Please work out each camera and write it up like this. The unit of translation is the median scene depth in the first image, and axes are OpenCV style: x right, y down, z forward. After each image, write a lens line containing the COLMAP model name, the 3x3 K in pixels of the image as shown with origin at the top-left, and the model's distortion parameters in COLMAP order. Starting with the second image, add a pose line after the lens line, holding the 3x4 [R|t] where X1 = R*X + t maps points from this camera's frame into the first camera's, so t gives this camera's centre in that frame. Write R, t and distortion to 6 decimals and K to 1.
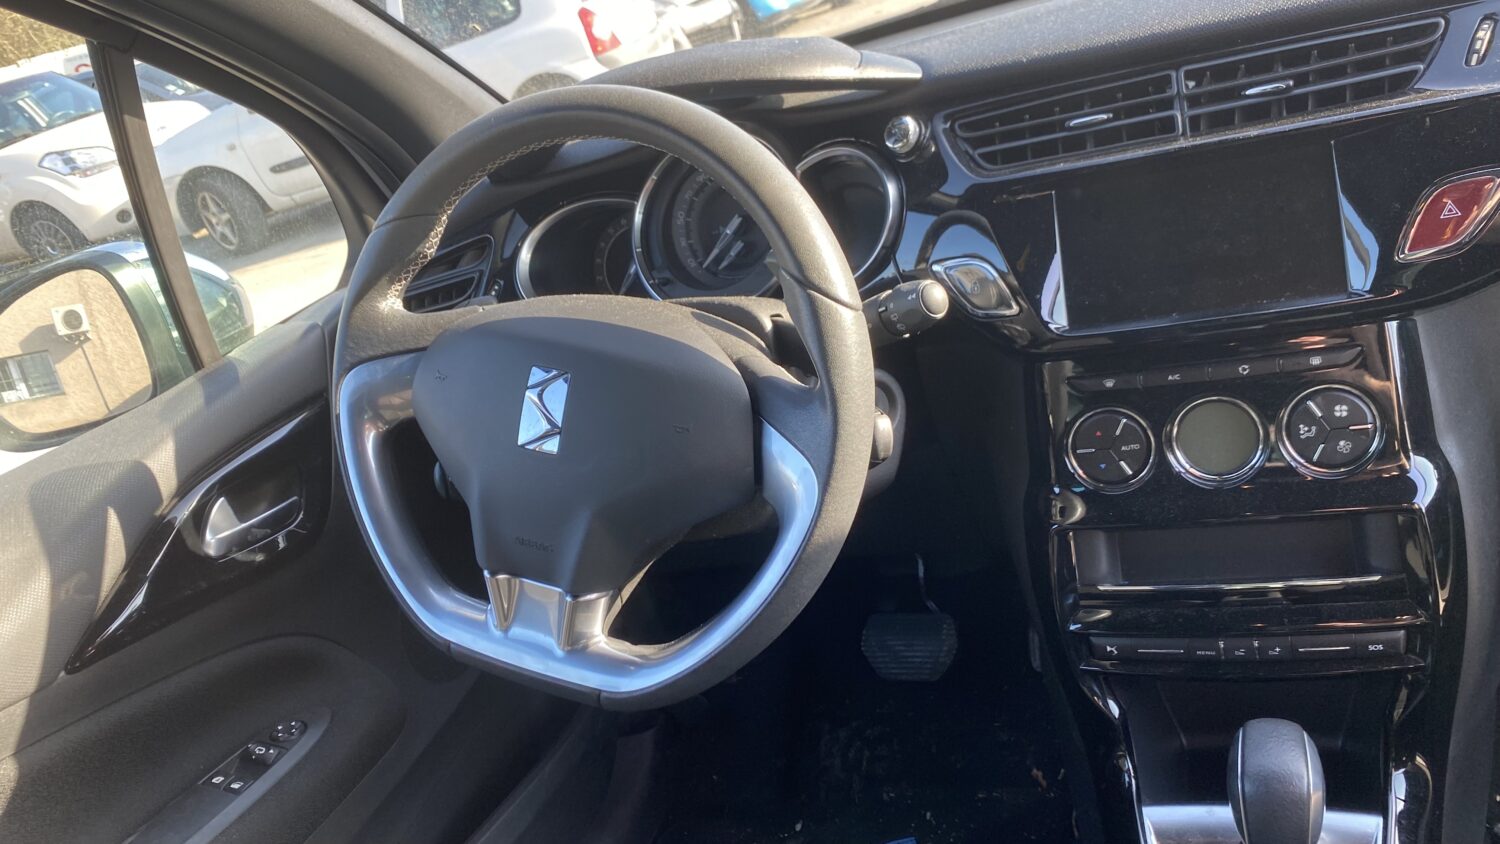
lens RADIAL K [[1169.5, 0, 750.0], [0, 1169.5, 422.0], [0, 0, 1]] dist [0.001617, 0.002699]
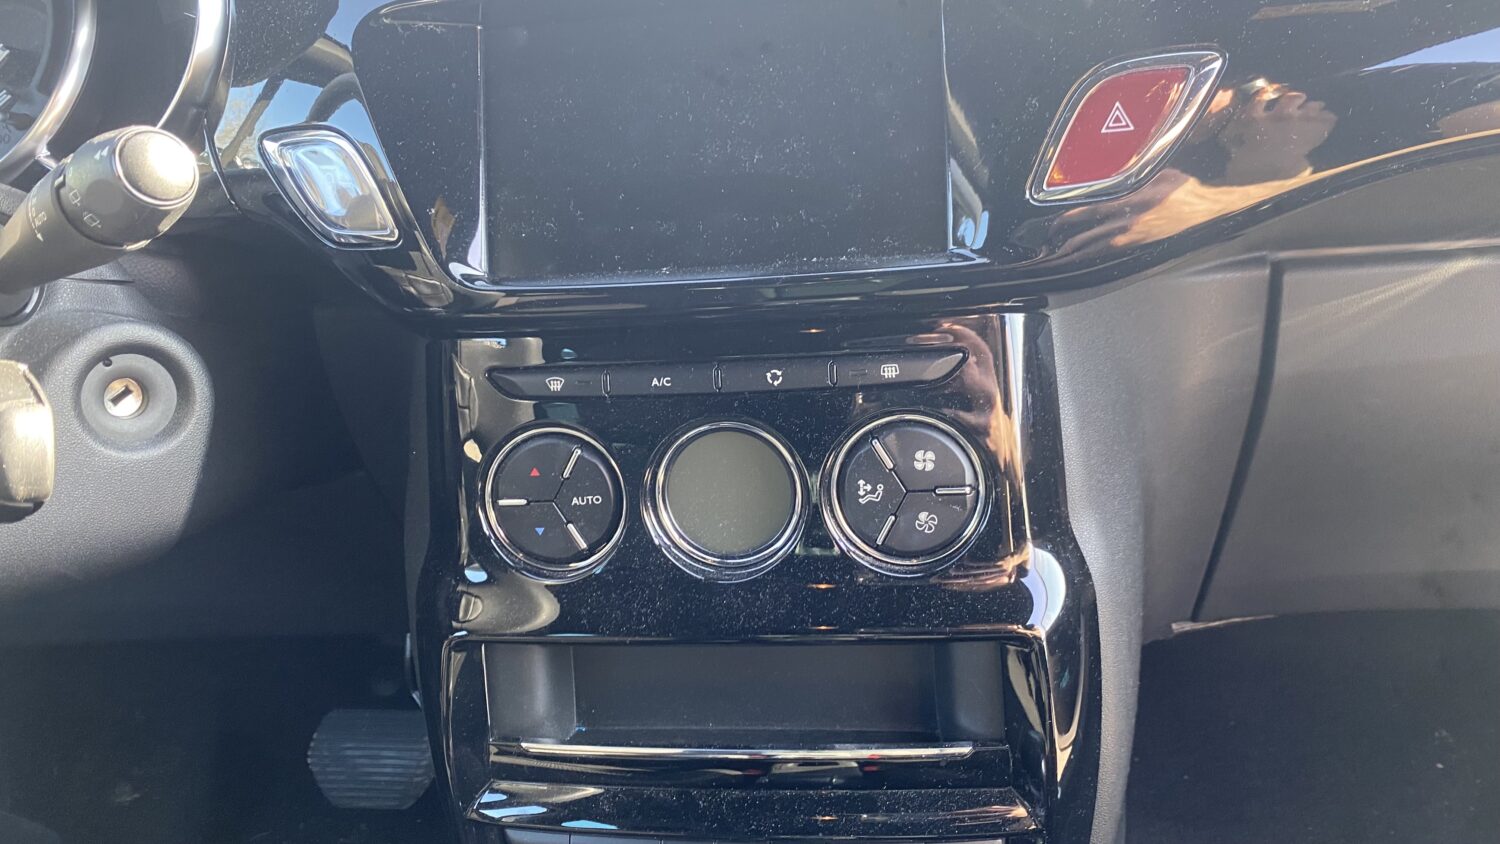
lens RADIAL K [[1079.7, 0, 750.0], [0, 1079.7, 422.0], [0, 0, 1]] dist [0.083423, -0.121327]
pose [[0.963256, 0.077826, 0.257064, 0.273437], [-0.070403, 0.996796, -0.037969, -0.002104], [-0.259195, 0.018476, 0.965648, 0.488386]]
